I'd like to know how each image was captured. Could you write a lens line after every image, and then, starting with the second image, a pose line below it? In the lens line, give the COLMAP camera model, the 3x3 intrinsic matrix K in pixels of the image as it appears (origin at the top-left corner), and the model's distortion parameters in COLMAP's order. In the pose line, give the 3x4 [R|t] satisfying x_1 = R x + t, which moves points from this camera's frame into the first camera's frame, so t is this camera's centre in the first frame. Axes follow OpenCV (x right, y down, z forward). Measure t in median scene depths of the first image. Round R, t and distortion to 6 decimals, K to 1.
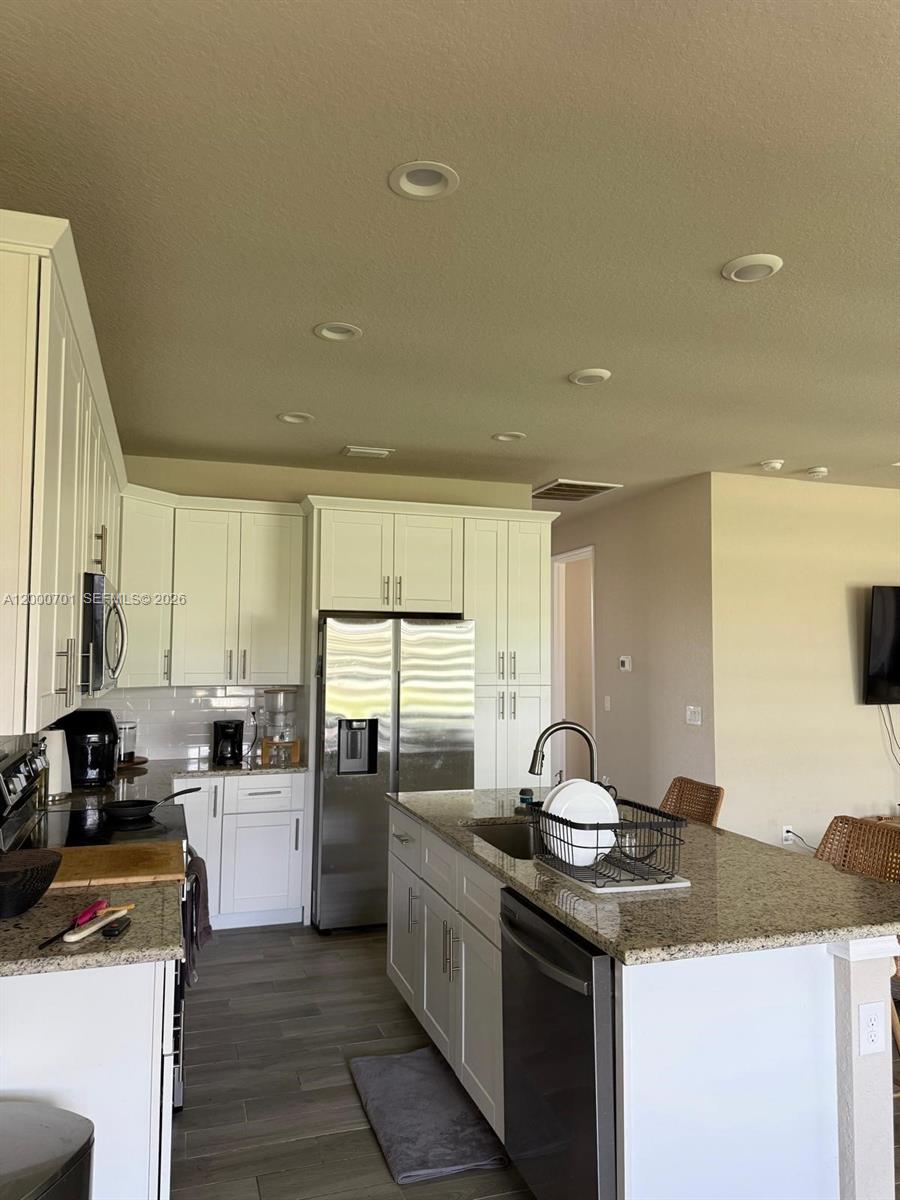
lens RADIAL K [[836.5, 0, 454.2], [0, 836.5, 614.5], [0, 0, 1]] dist [0.045688, -0.000971]
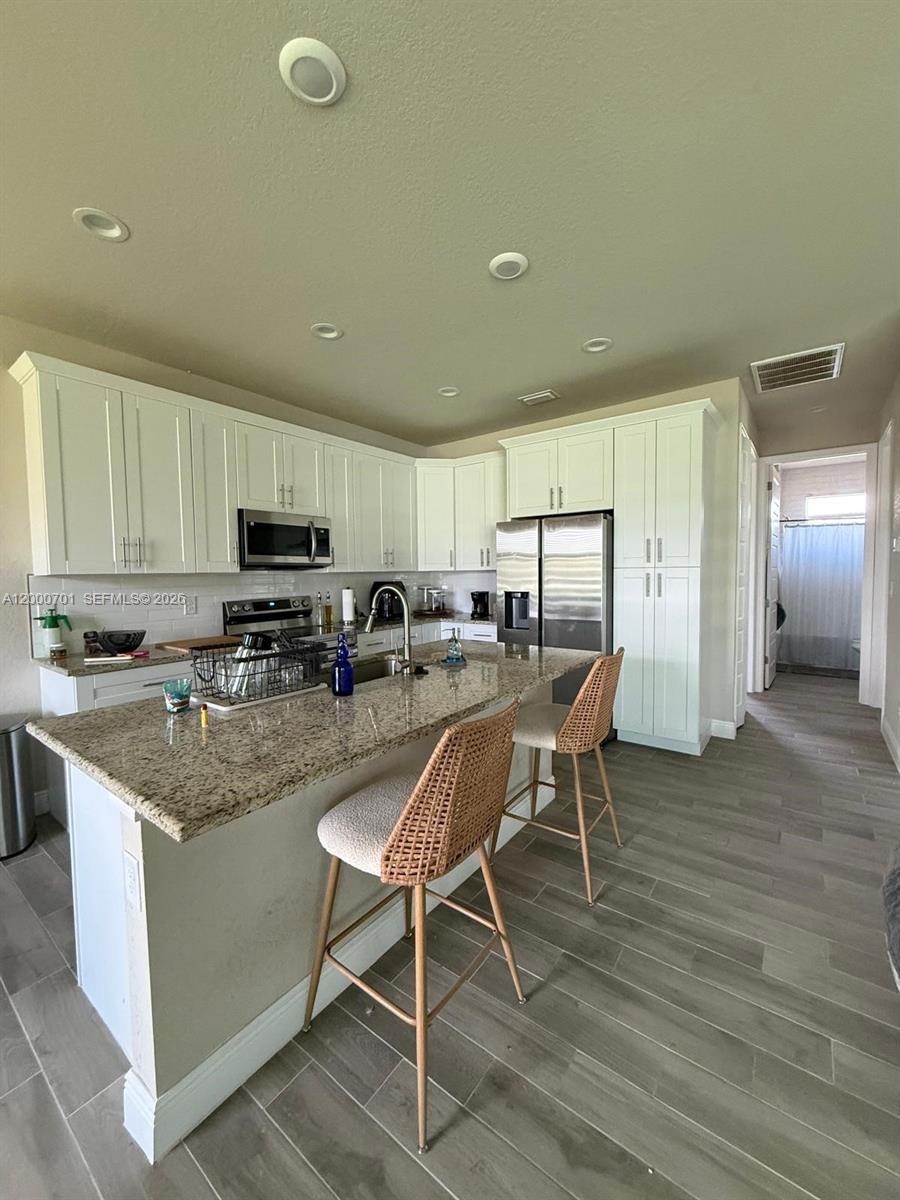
lens RADIAL K [[474.5, 0, 450.0], [0, 474.5, 600.0], [0, 0, 1]] dist [-0.007699, -0.000050]
pose [[0.560685, 0.035525, -0.827267, 0.482488], [0.060763, 0.994620, 0.083894, 0.062314], [0.825797, -0.097305, 0.555510, 0.439641]]
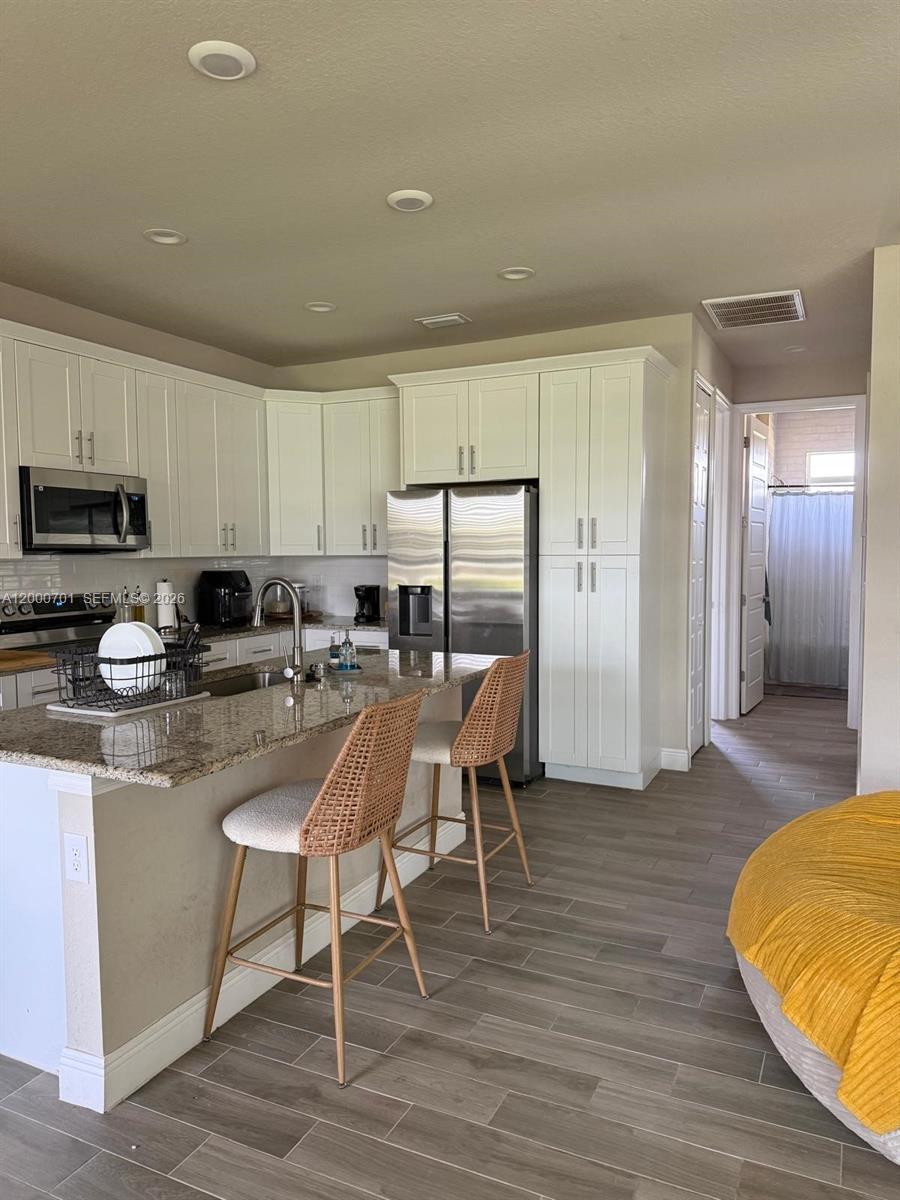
lens RADIAL K [[836.5, 0, 454.2], [0, 836.5, 614.5], [0, 0, 1]] dist [0.045688, -0.000971]
pose [[0.711555, 0.043858, -0.701260, 0.652033], [0.047778, 0.992720, 0.110565, 0.044975], [0.701004, -0.112178, 0.704279, 0.272960]]
